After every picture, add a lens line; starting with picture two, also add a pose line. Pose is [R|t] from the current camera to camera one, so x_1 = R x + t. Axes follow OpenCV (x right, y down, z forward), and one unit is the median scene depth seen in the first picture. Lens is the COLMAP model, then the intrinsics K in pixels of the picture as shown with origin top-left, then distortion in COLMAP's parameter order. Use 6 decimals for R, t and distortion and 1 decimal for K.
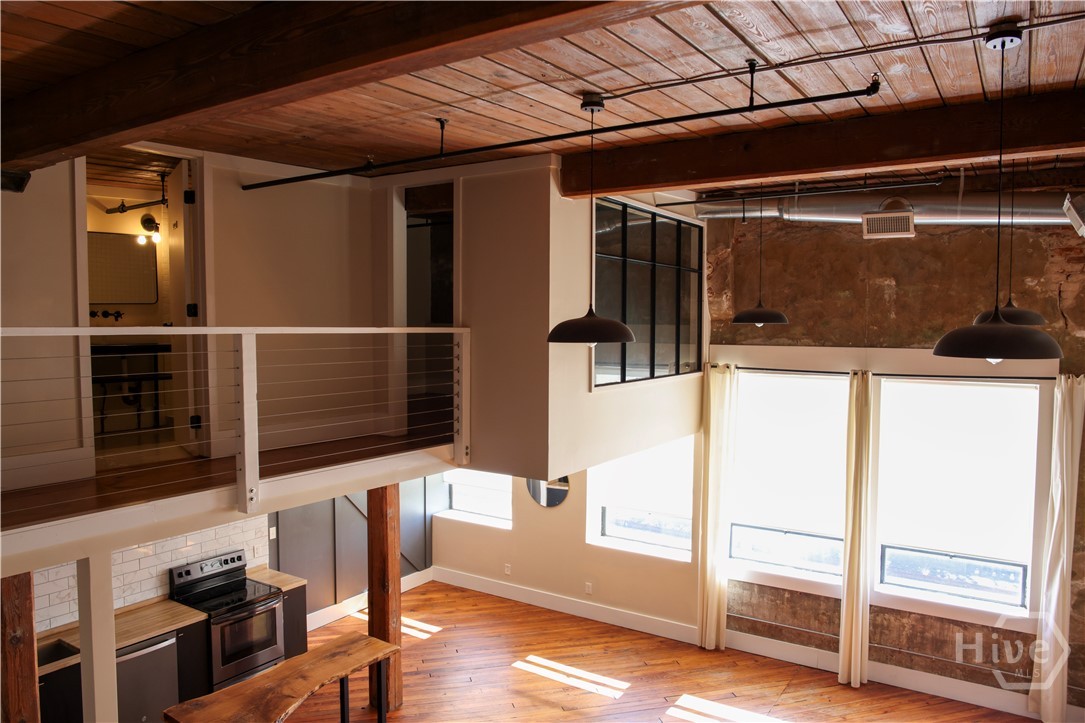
lens RADIAL K [[766.5, 0, 539.6], [0, 766.5, 364.3], [0, 0, 1]] dist [-0.042071, 0.009401]
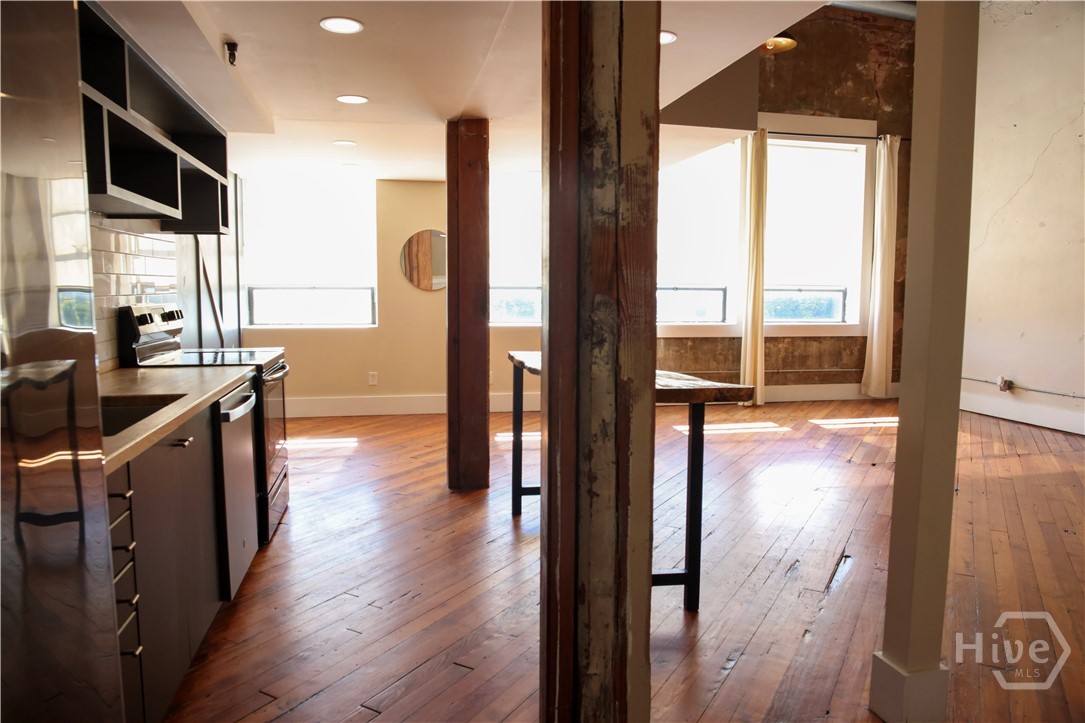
lens RADIAL K [[742.2, 0, 541.6], [0, 742.2, 355.9], [0, 0, 1]] dist [-0.043234, -0.000364]
pose [[0.694667, -0.062477, 0.716613, -0.628492], [0.034715, 0.997972, 0.053355, 0.283368], [-0.718493, -0.012187, 0.695427, 0.463050]]
